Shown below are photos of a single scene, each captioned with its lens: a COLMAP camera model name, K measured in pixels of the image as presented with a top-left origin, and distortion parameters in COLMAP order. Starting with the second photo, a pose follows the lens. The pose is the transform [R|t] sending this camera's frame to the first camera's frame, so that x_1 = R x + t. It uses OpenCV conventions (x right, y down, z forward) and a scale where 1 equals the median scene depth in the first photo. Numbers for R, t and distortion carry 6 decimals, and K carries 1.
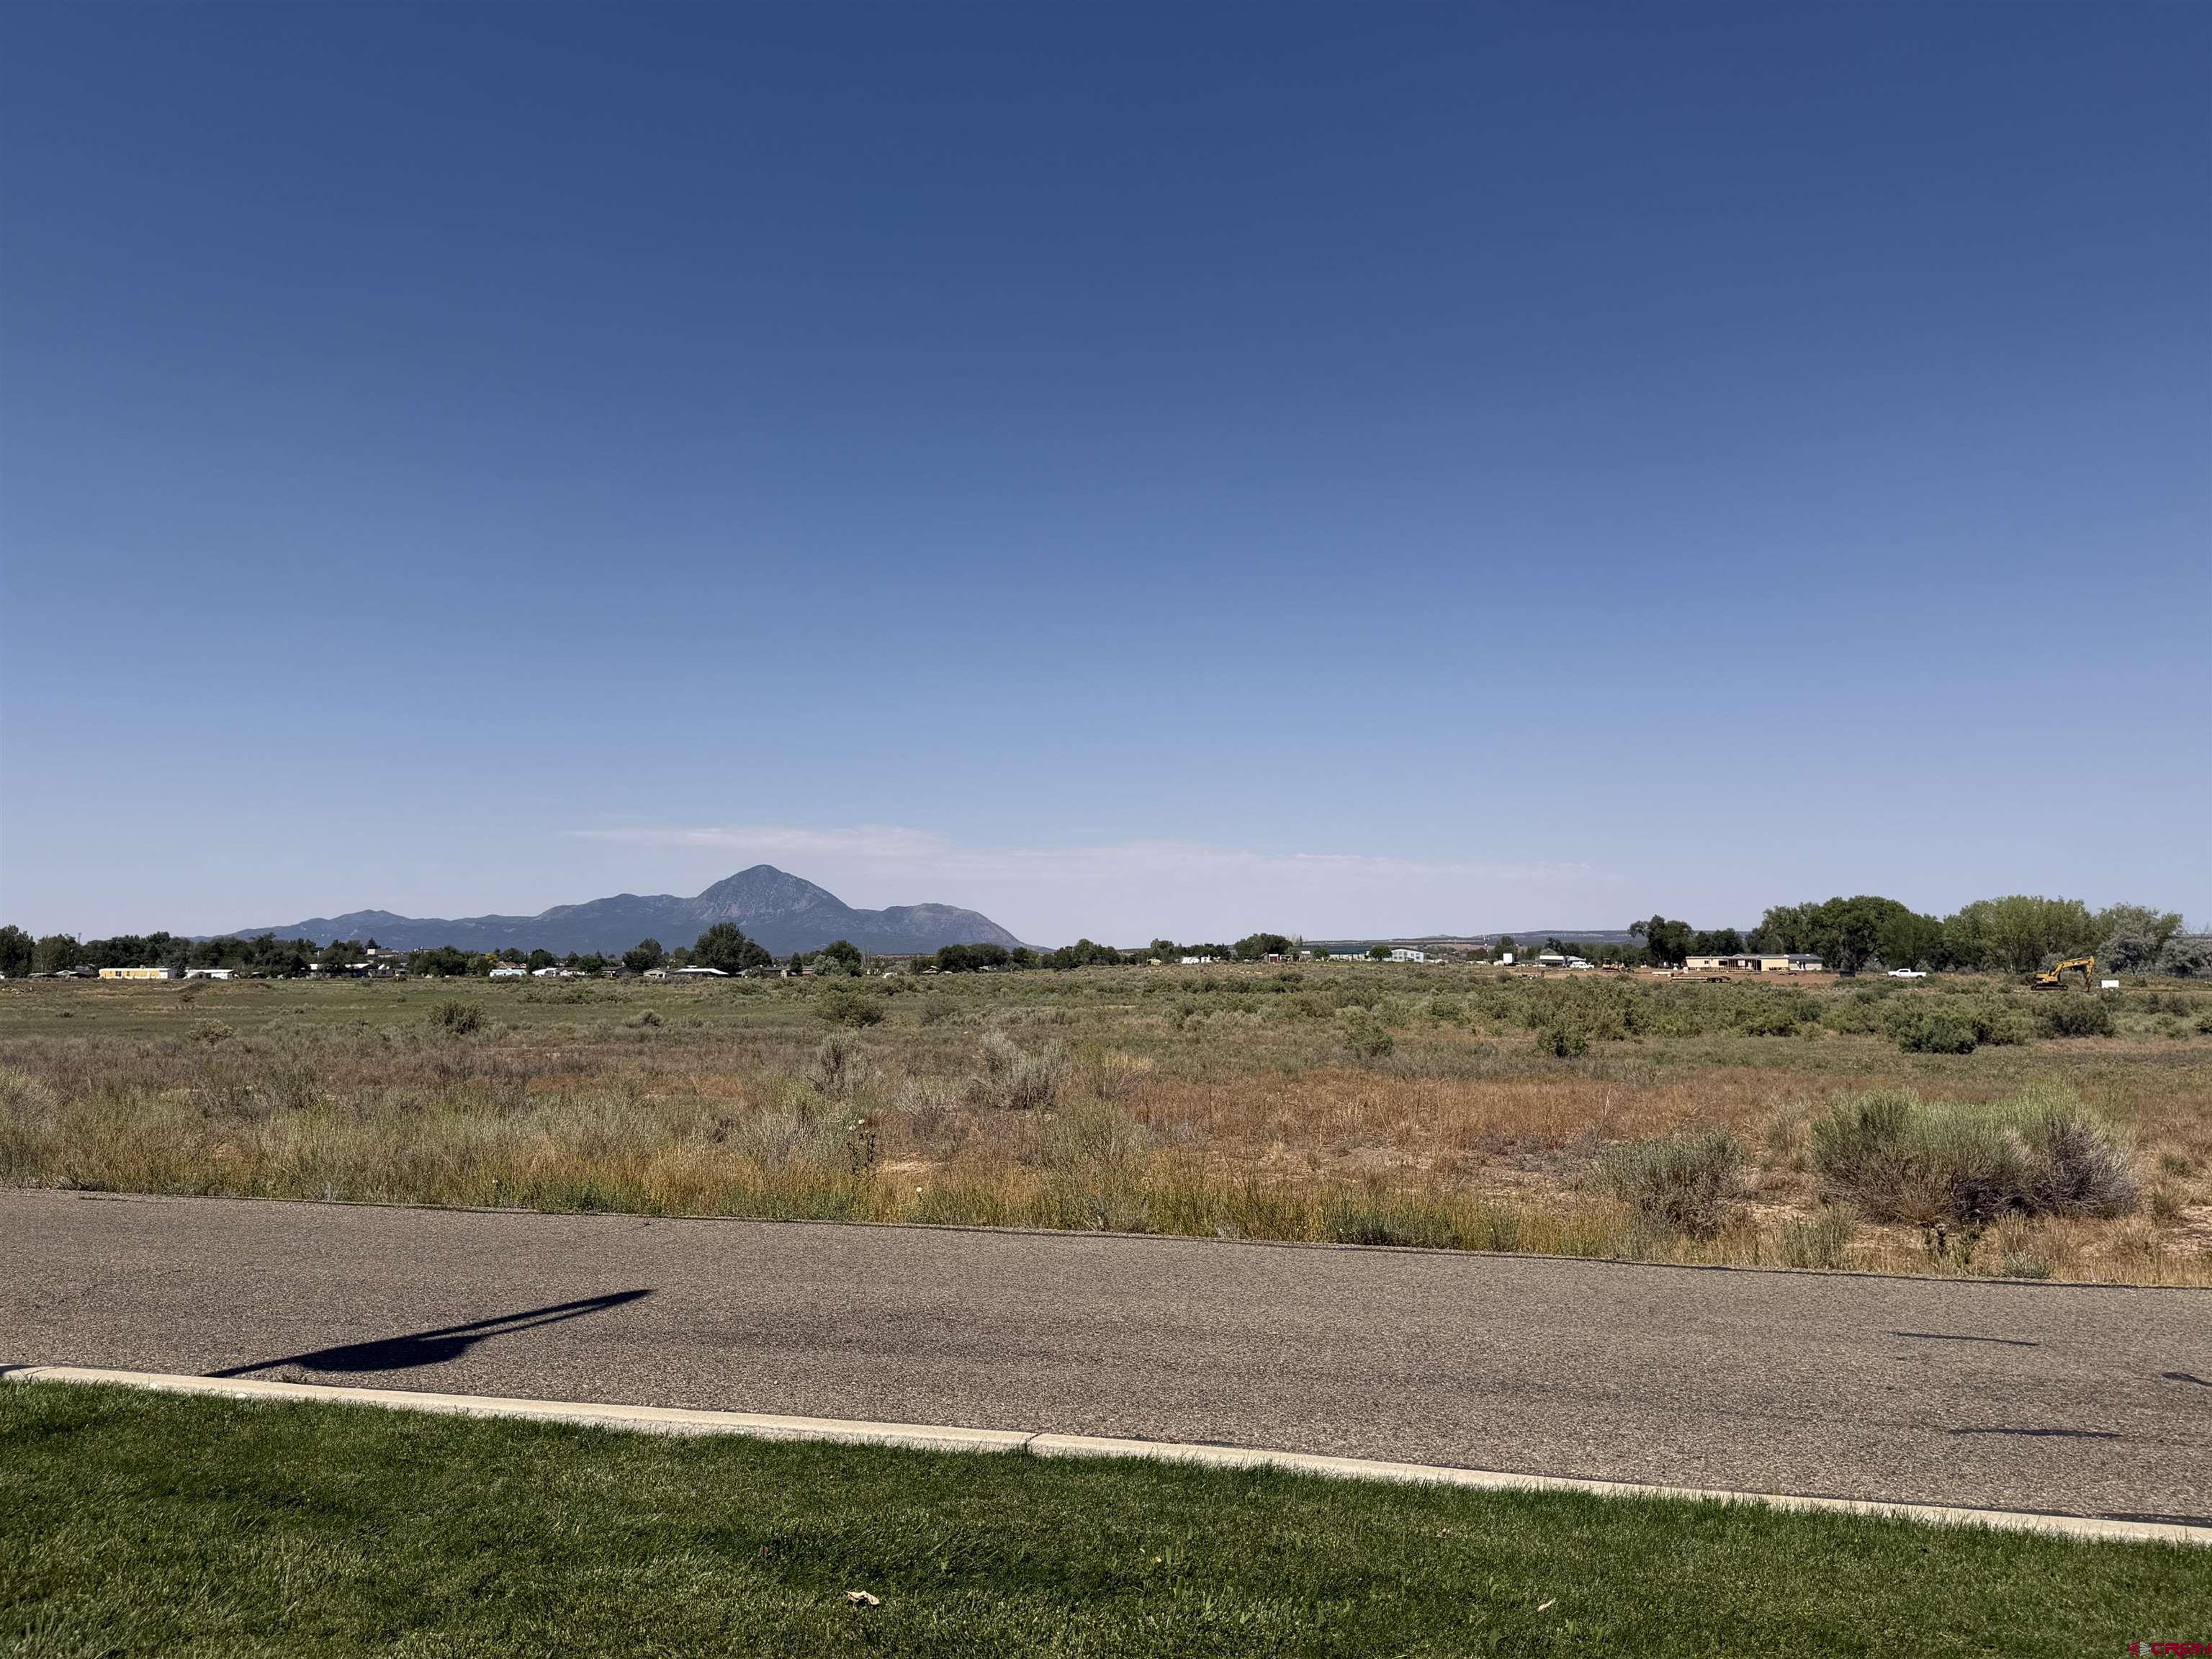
lens RADIAL K [[1826.1, 0, 1099.8], [0, 1826.1, 768.8], [0, 0, 1]] dist [0.089096, -0.134402]
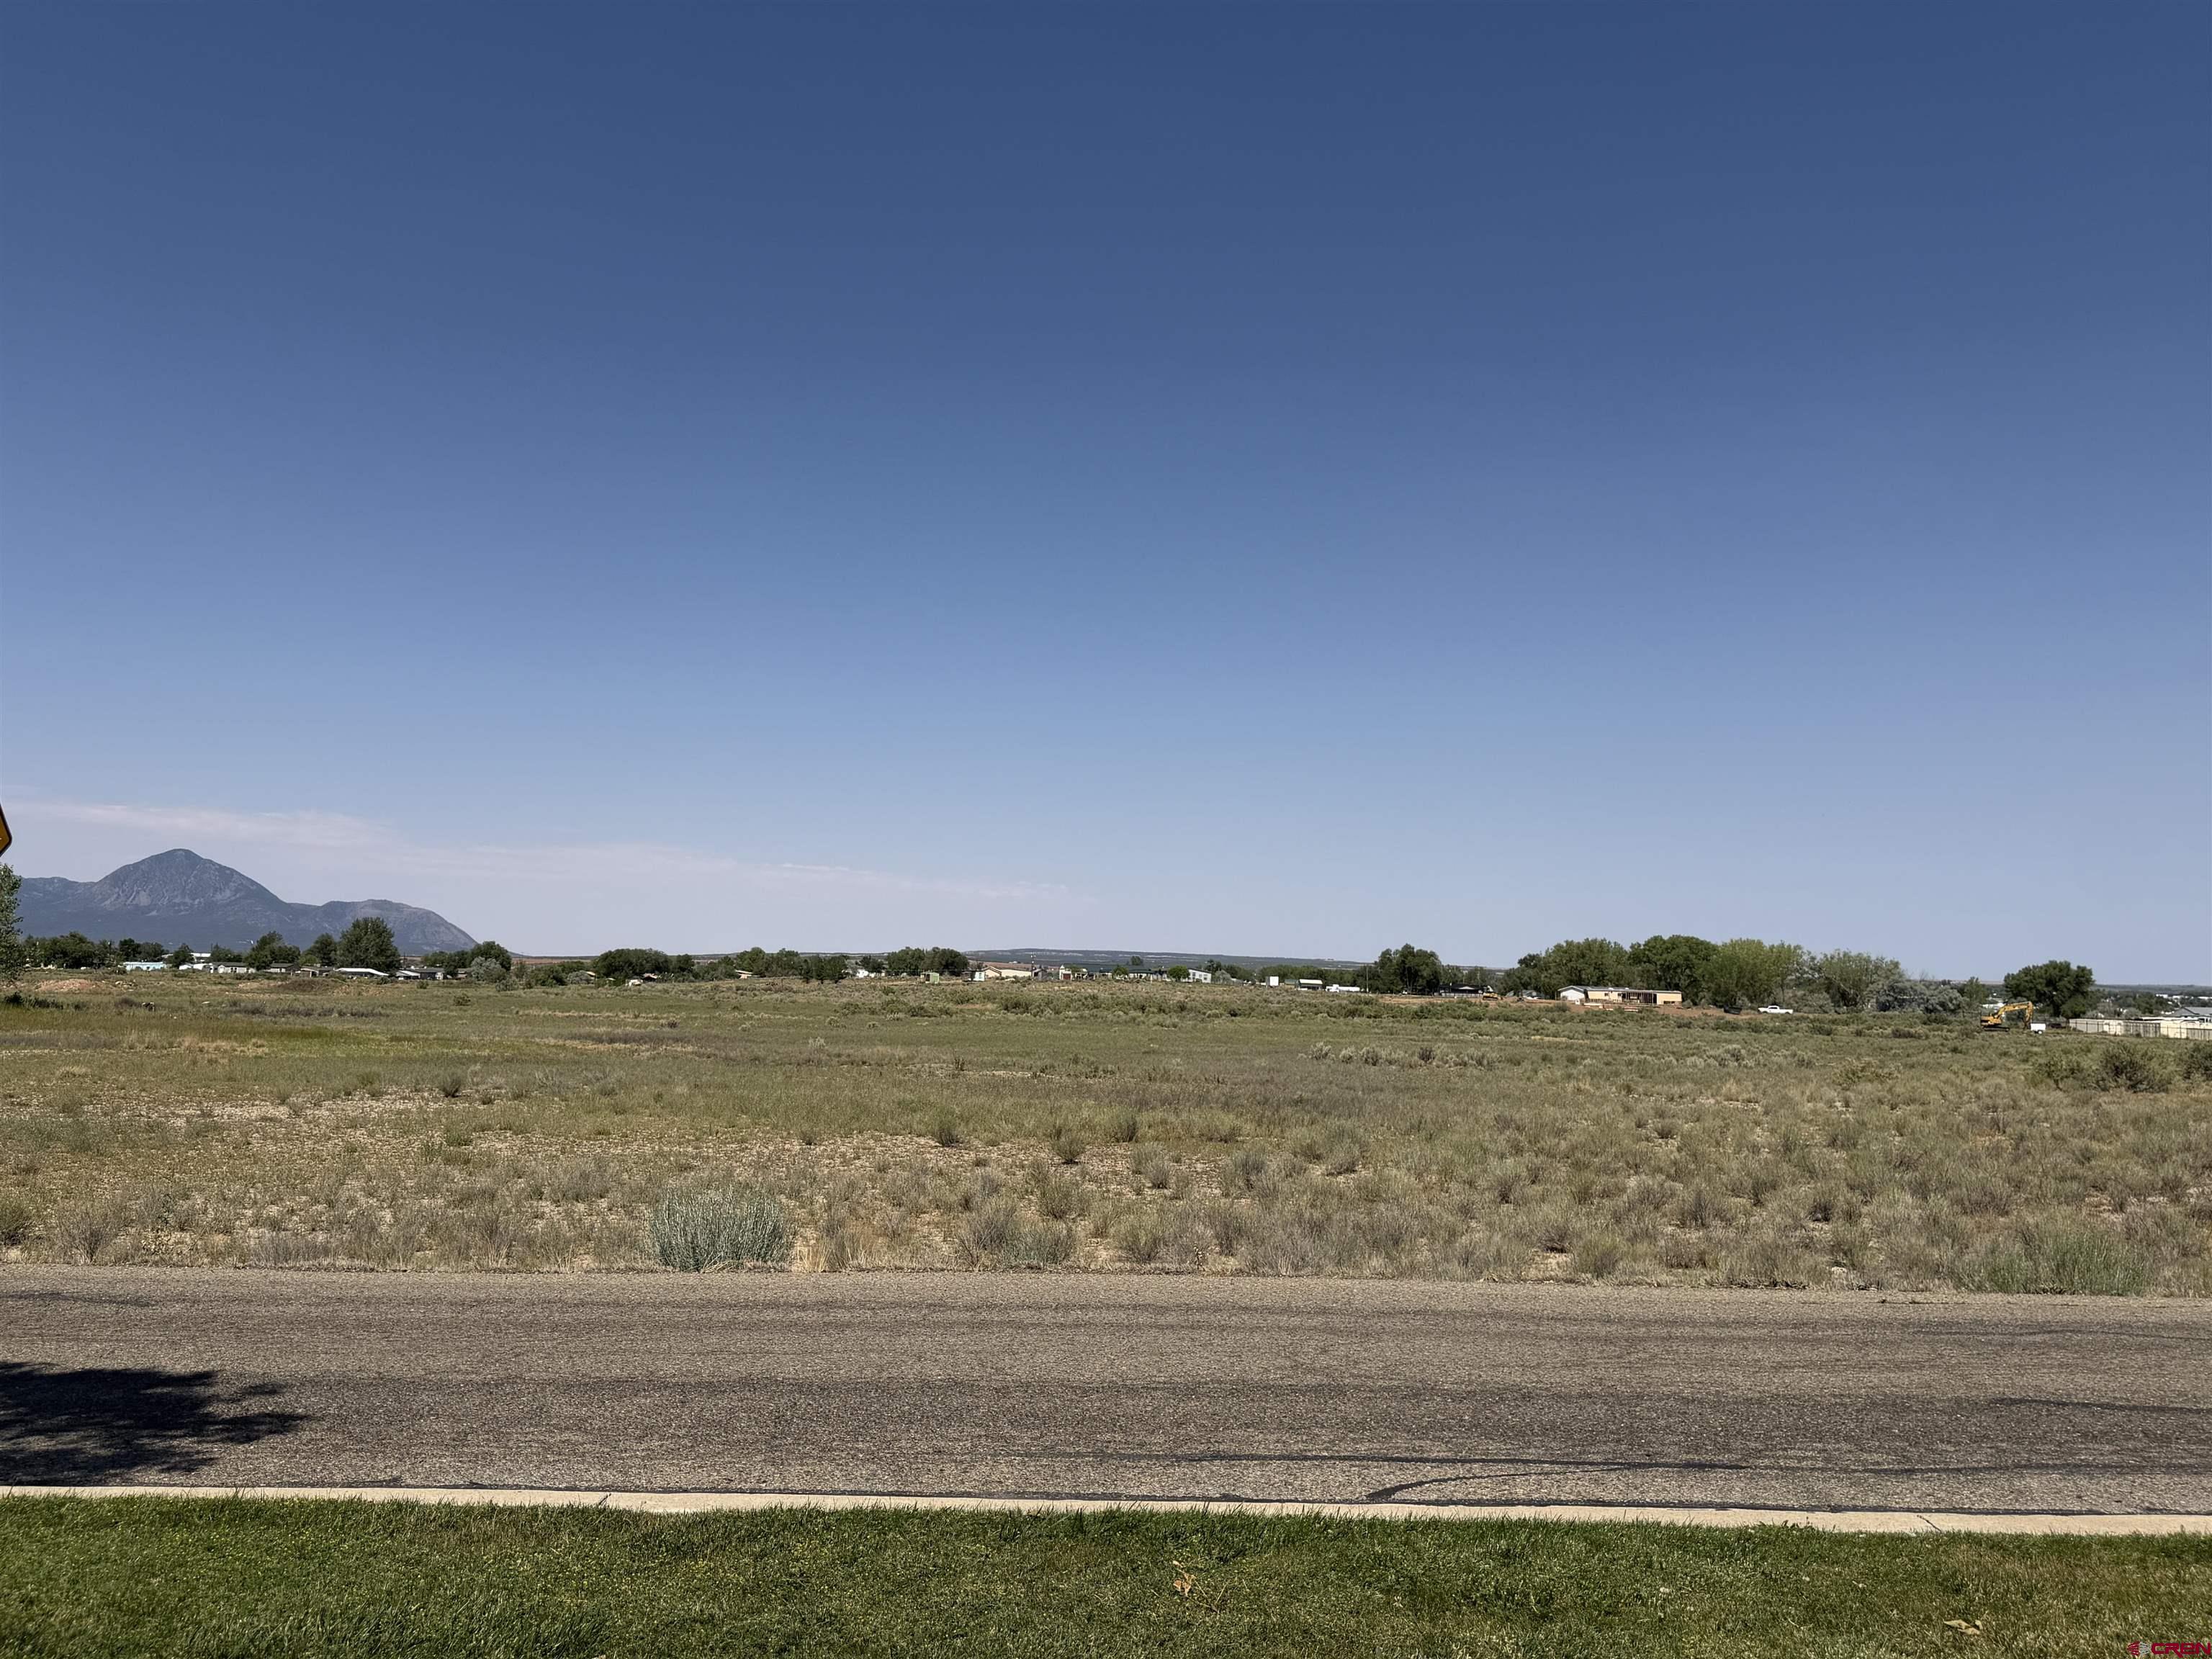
lens RADIAL K [[1826.1, 0, 1099.8], [0, 1826.1, 768.8], [0, 0, 1]] dist [0.089096, -0.134402]
pose [[0.950837, 0.062759, 0.303267, -0.108779], [-0.060720, 0.998024, -0.016157, 0.004723], [-0.303682, -0.003052, 0.952769, 0.039826]]
